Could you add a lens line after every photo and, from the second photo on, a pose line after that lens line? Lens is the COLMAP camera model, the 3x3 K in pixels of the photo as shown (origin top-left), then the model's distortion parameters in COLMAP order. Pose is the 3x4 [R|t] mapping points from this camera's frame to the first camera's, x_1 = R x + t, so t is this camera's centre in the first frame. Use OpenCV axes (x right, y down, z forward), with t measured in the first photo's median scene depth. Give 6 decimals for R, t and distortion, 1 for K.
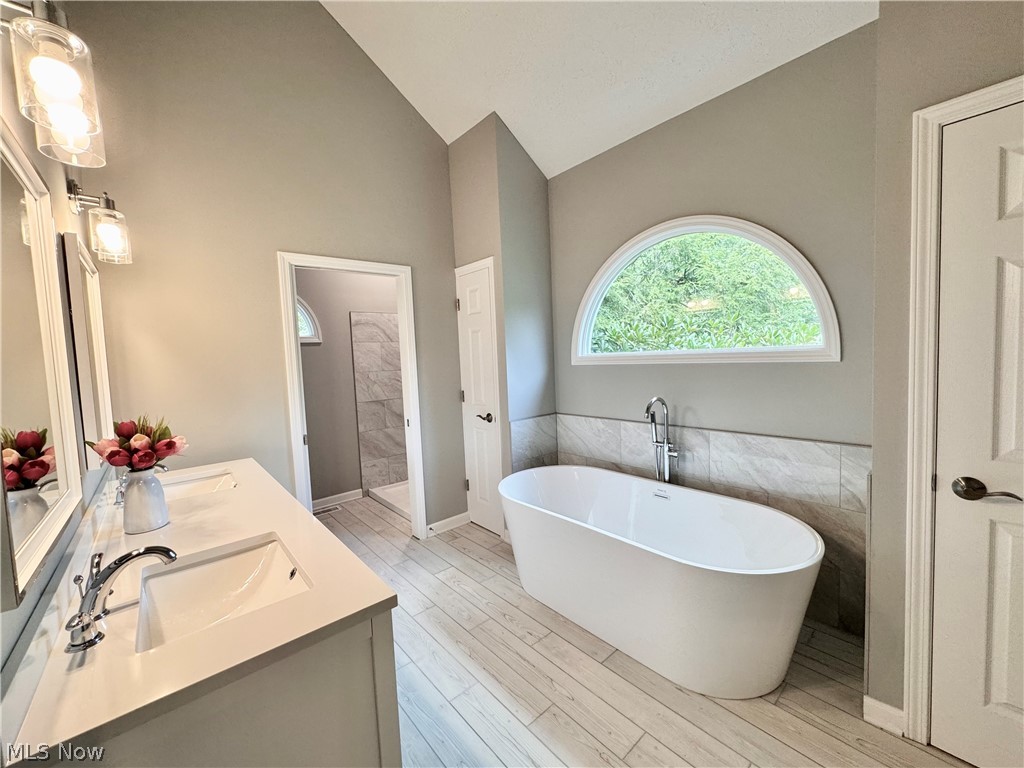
lens RADIAL K [[410.8, 0, 512.8], [0, 410.8, 382.1], [0, 0, 1]] dist [-0.001763, -0.000008]
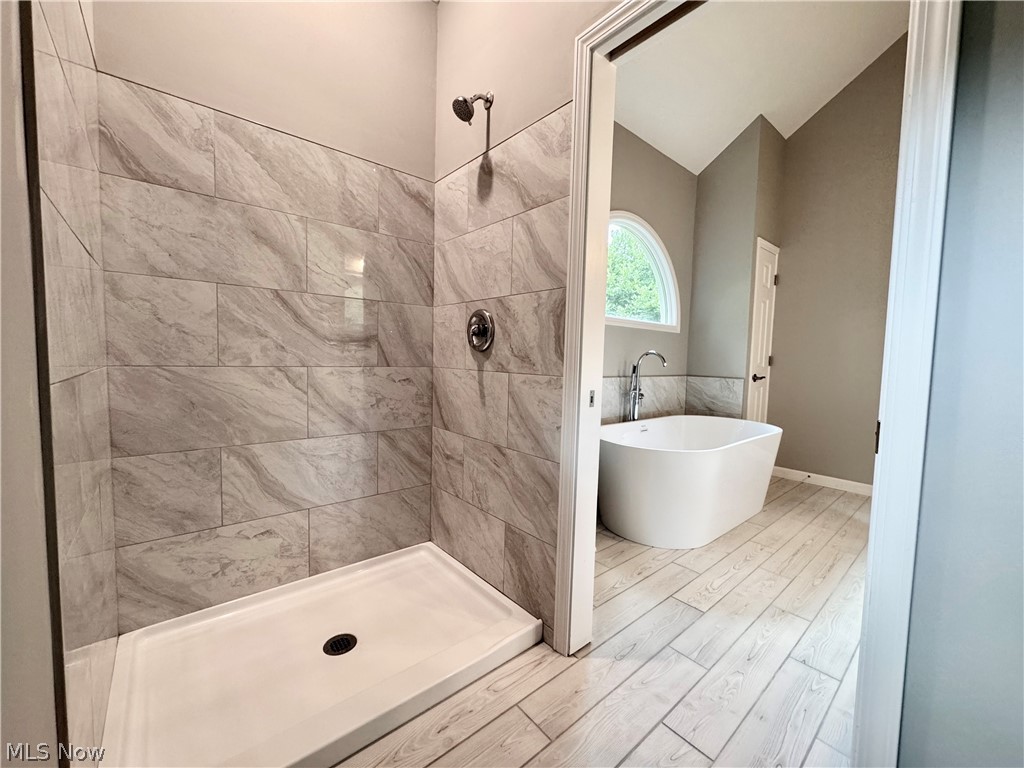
lens RADIAL K [[410.8, 0, 511.1], [0, 410.8, 382.7], [0, 0, 1]] dist [-0.001763, -0.000008]
pose [[0.005951, -0.022716, 0.999724, -1.143407], [0.036950, 0.999064, 0.022481, 0.109795], [-0.999299, 0.036806, 0.006784, 1.761953]]
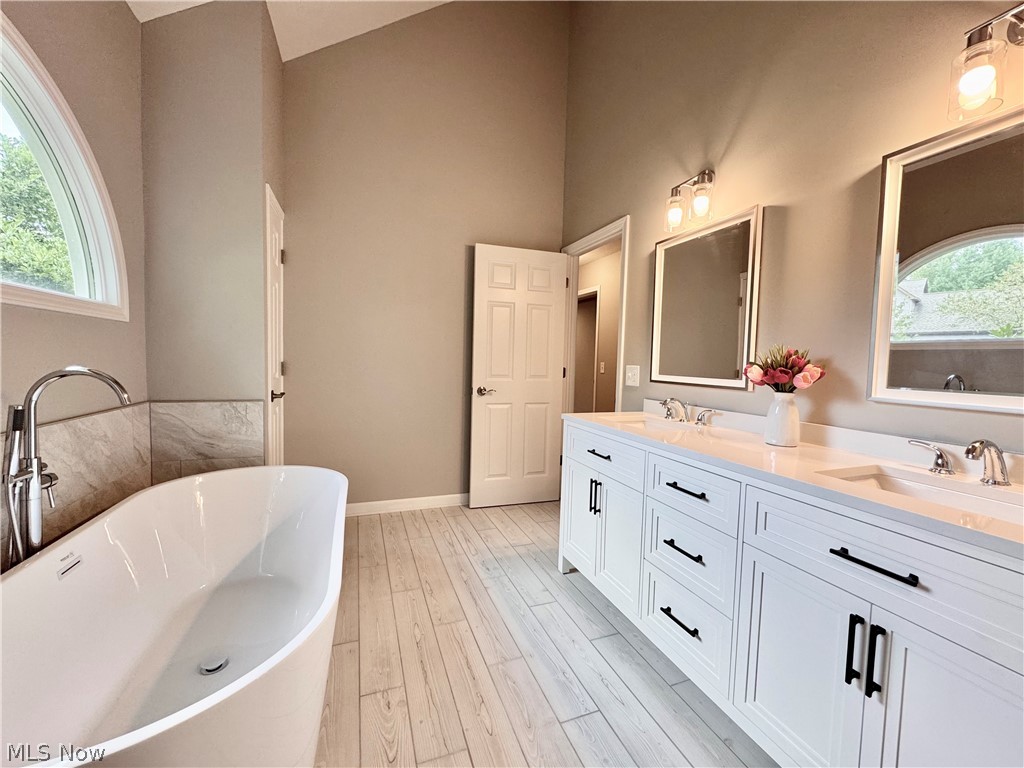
lens RADIAL K [[410.8, 0, 512.6], [0, 410.8, 385.3], [0, 0, 1]] dist [-0.001763, -0.000008]
pose [[-0.937795, -0.004286, 0.347163, -0.402652], [0.035844, 0.993386, 0.109089, 0.026705], [-0.345335, 0.114747, -0.931438, 1.584323]]
